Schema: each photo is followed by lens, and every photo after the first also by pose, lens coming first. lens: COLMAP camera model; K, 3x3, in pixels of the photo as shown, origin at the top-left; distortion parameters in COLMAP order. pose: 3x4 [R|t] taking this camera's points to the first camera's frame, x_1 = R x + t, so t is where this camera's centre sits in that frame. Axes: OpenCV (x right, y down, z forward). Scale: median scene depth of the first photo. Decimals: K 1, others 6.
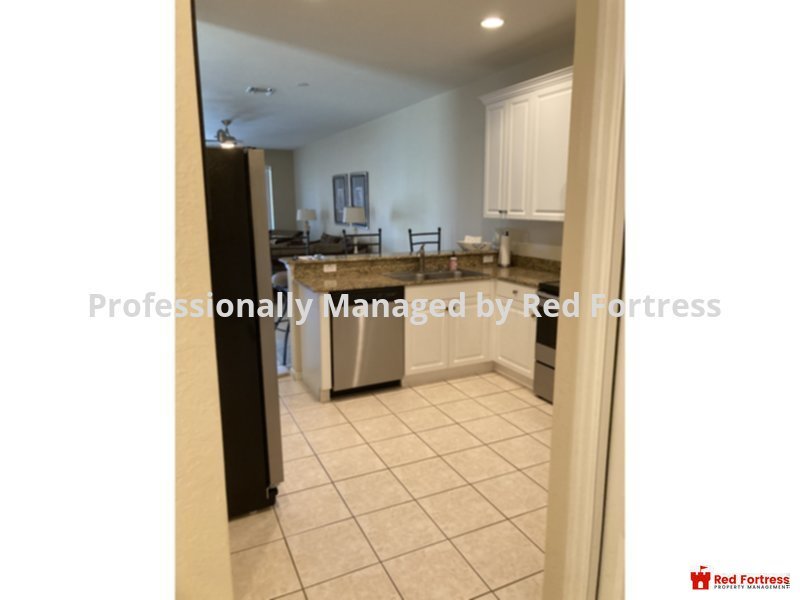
lens RADIAL K [[505.0, 0, 419.9], [0, 505.0, 300.2], [0, 0, 1]] dist [-0.000620, -0.000019]
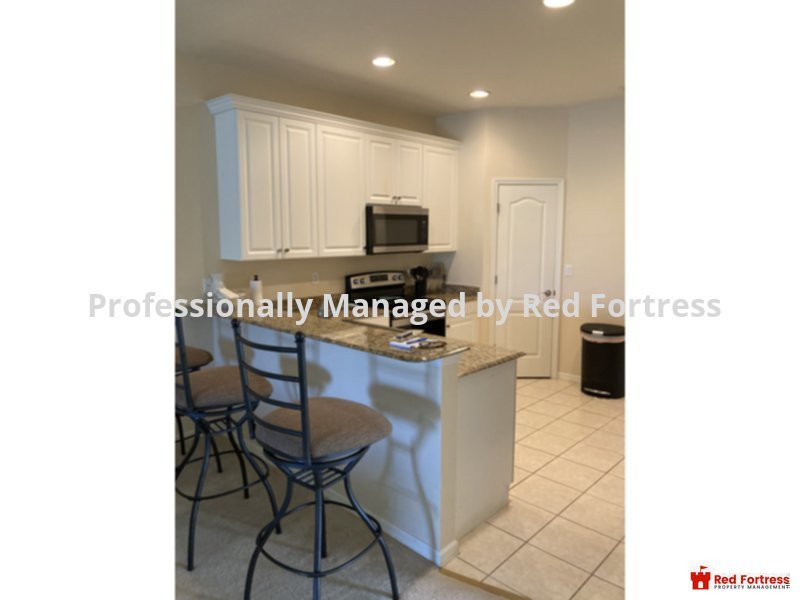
lens RADIAL K [[505.0, 0, 419.9], [0, 505.0, 300.2], [0, 0, 1]] dist [-0.000620, -0.000019]
pose [[-0.317995, -0.108205, 0.941898, -0.729698], [0.179985, 0.968510, 0.172027, -0.209046], [-0.930852, 0.224231, -0.288506, 1.106997]]
